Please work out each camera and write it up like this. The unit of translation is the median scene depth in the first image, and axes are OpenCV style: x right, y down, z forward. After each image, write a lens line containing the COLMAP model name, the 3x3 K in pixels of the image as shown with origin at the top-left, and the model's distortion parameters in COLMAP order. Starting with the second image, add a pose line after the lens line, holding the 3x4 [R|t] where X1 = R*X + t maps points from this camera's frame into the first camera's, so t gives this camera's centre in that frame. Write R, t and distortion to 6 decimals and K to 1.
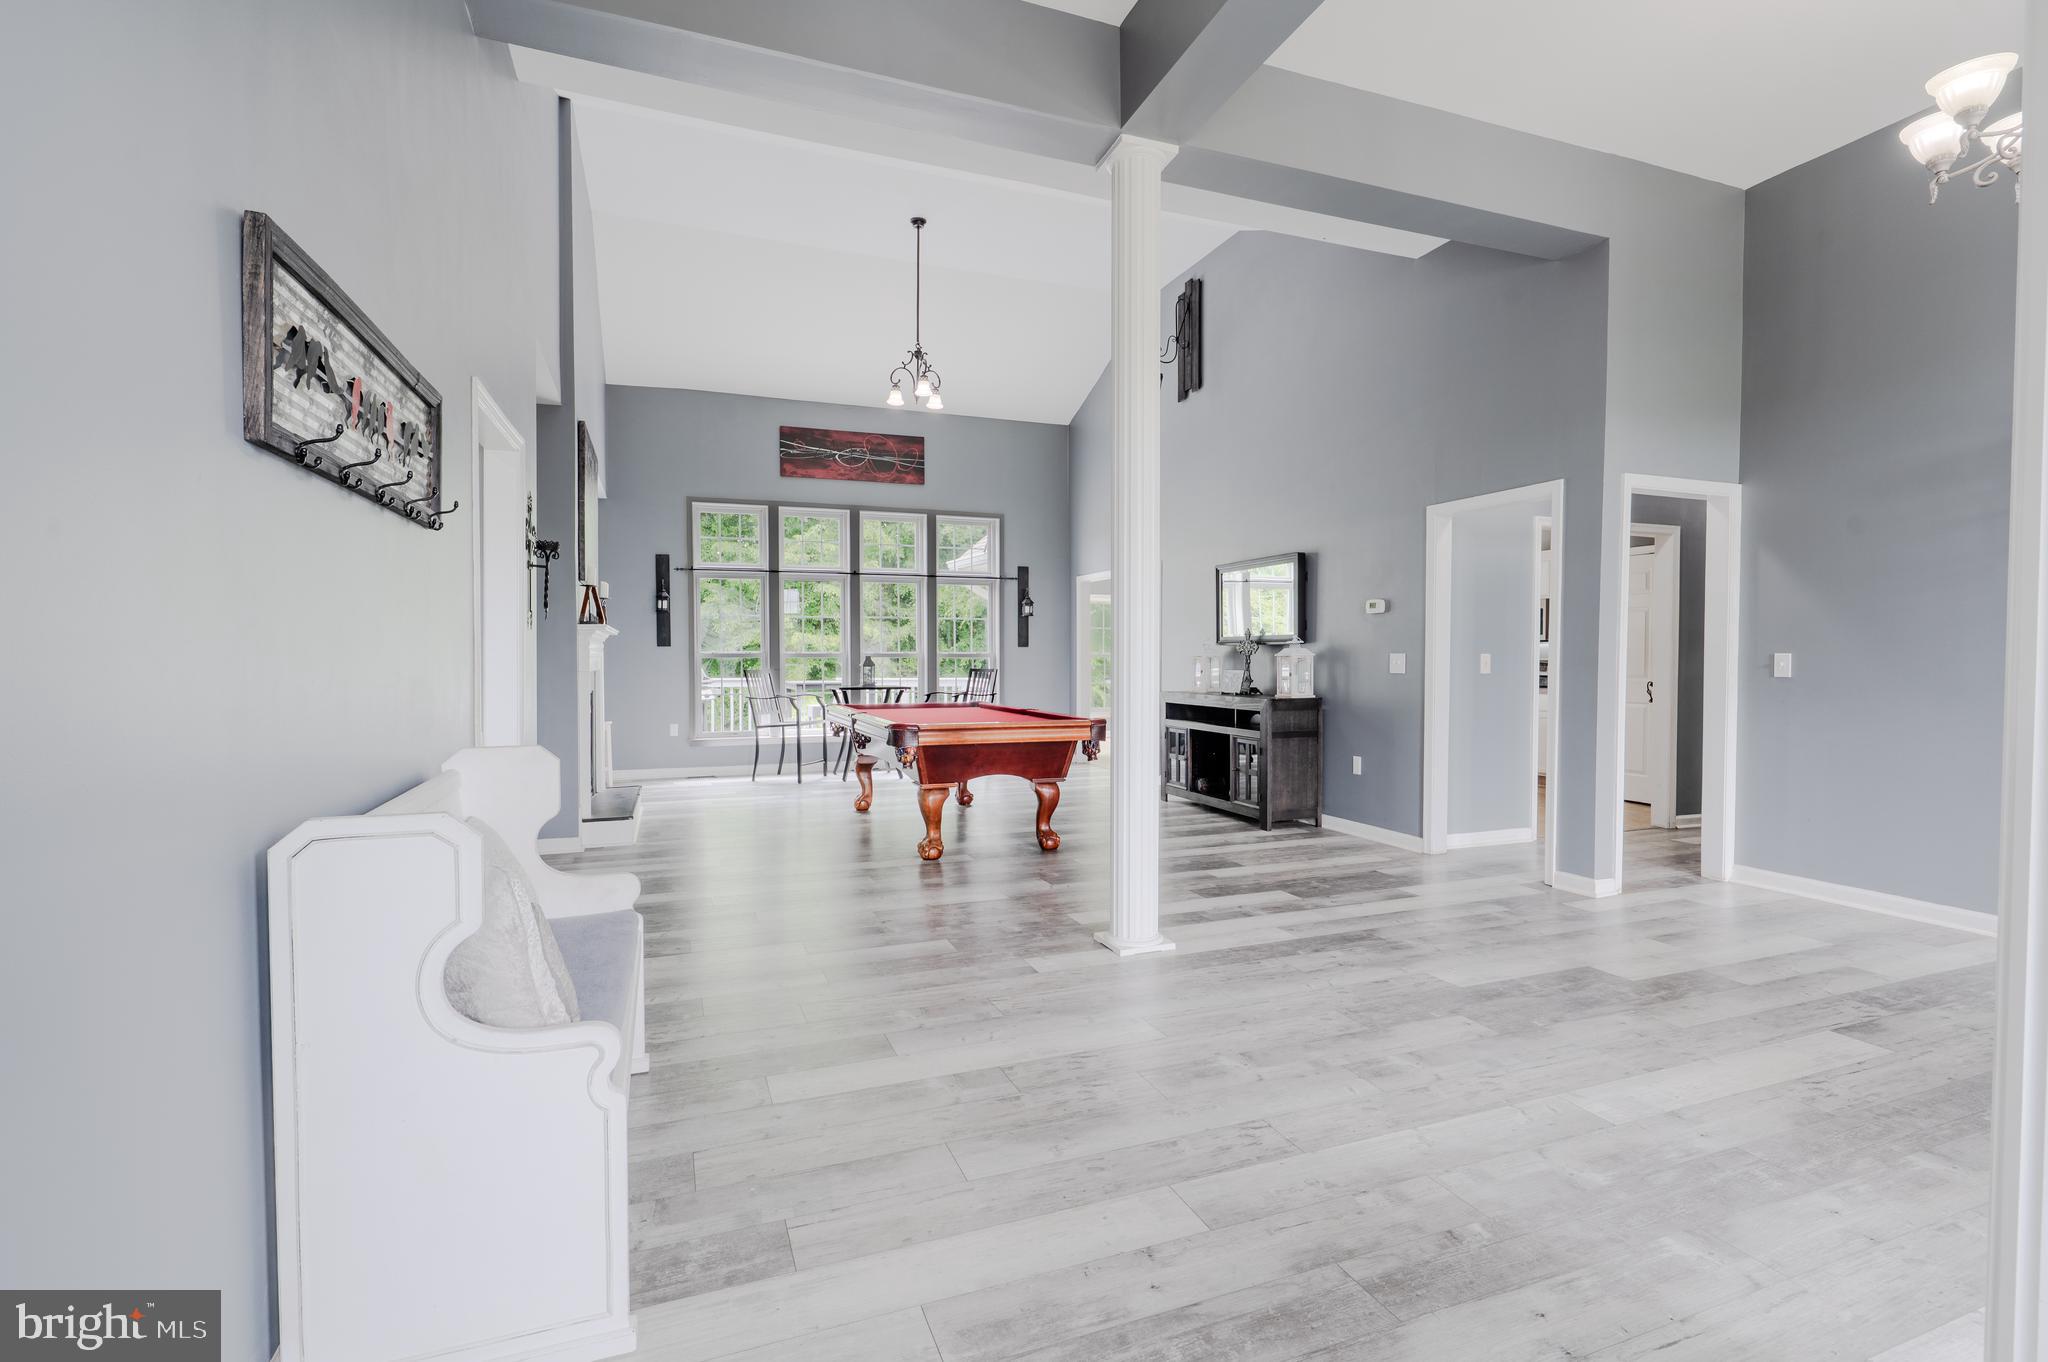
lens RADIAL K [[936.2, 0, 1060.0], [0, 936.2, 677.9], [0, 0, 1]] dist [-0.001675, 0.000444]
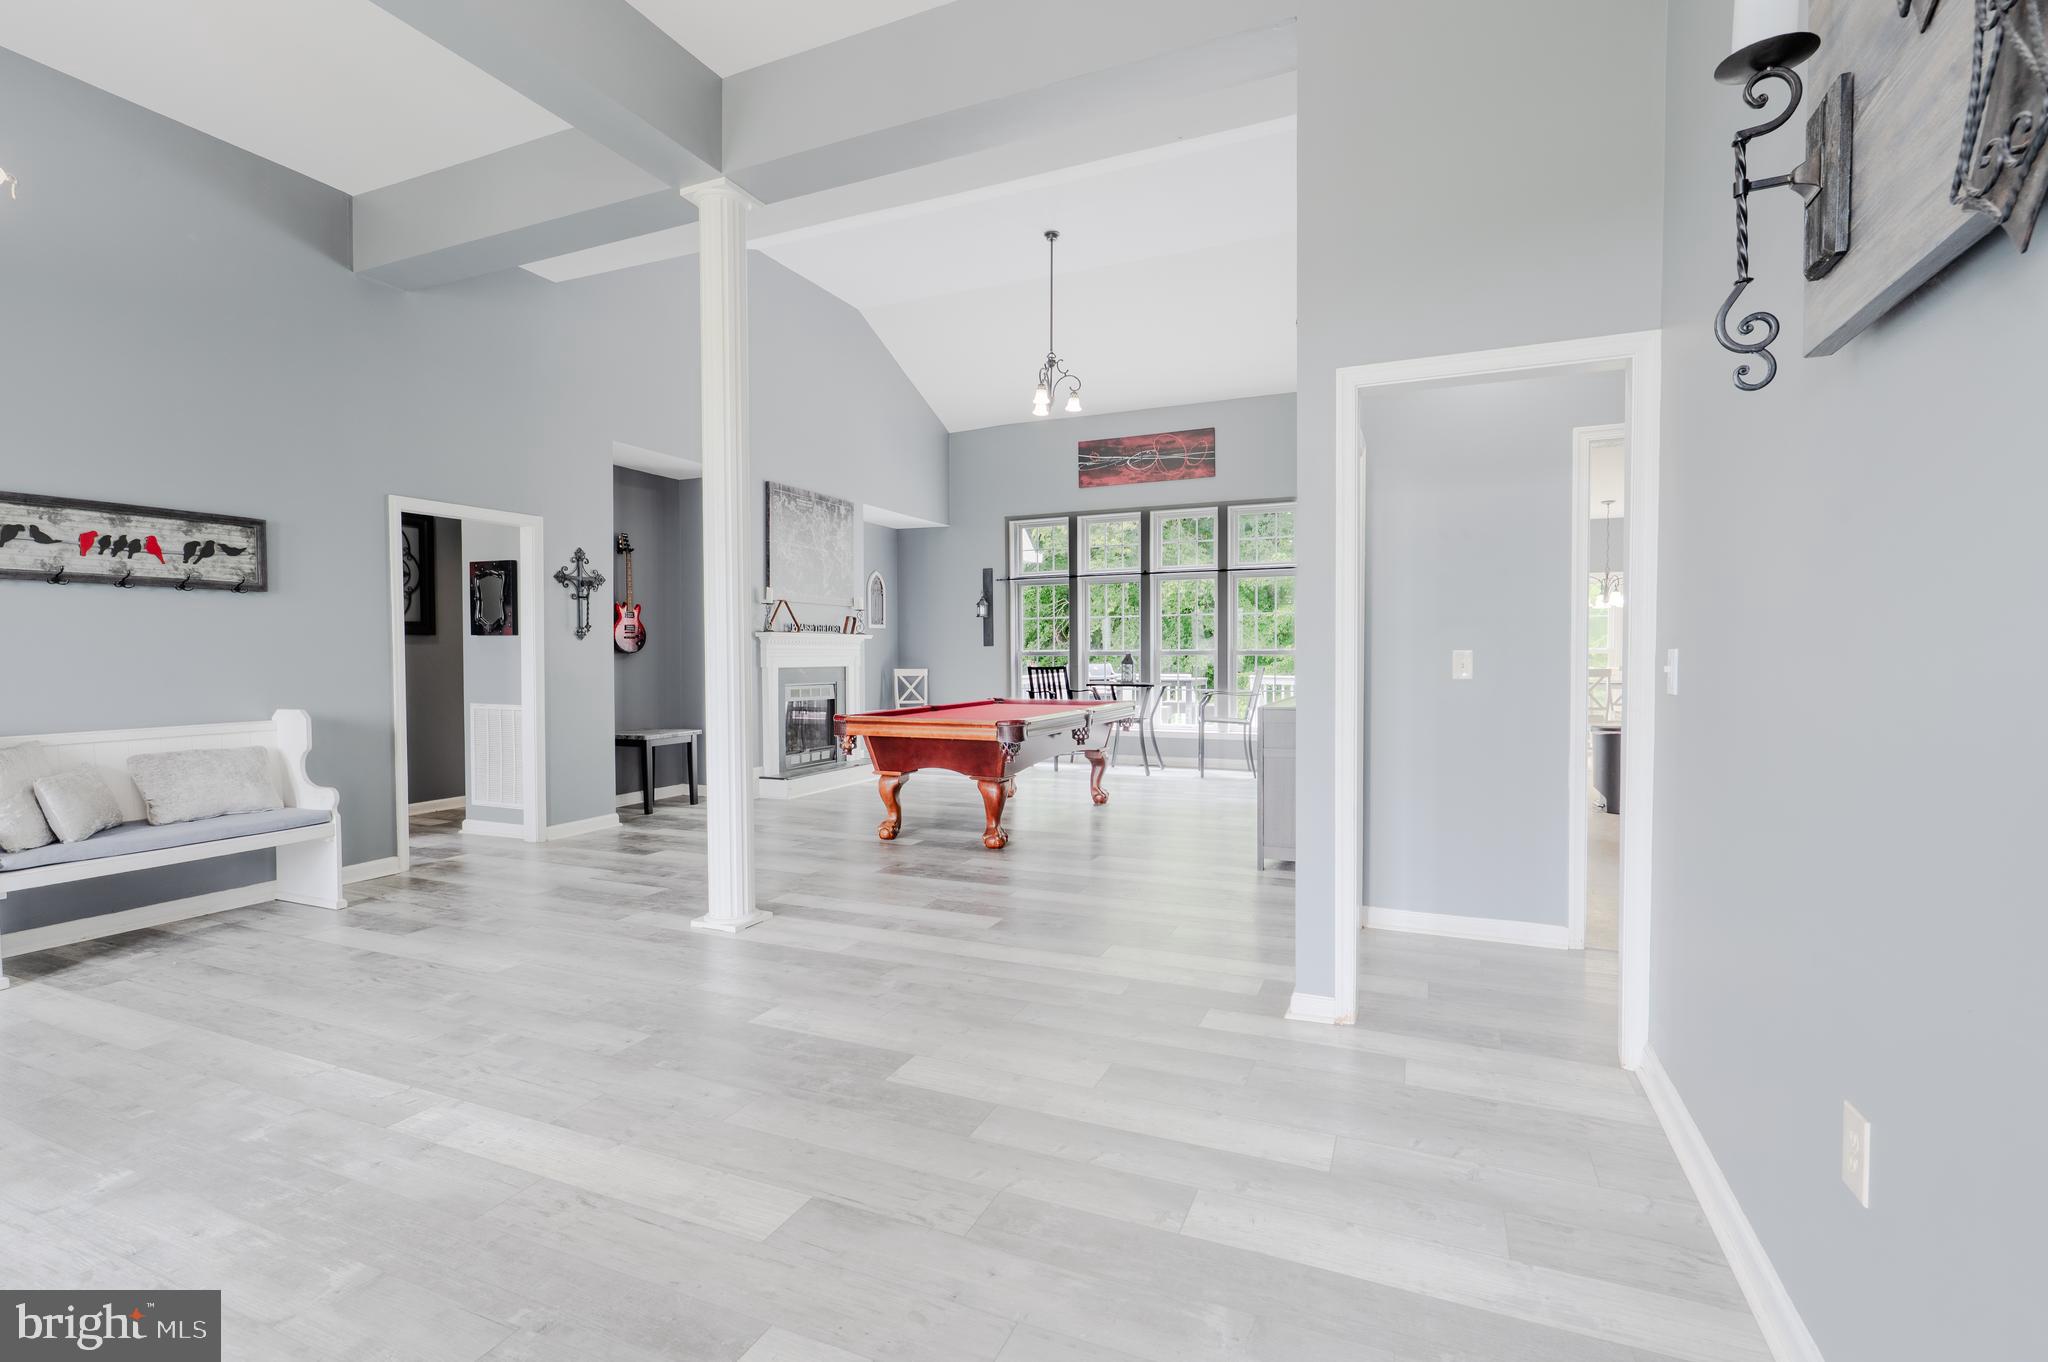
lens RADIAL K [[936.2, 0, 1017.6], [0, 936.2, 676.9], [0, 0, 1]] dist [-0.001675, 0.000444]
pose [[0.705746, 0.014612, -0.708315, 0.940744], [-0.012419, 0.999889, 0.008253, -0.011208], [0.708356, 0.002972, 0.705849, 0.409102]]
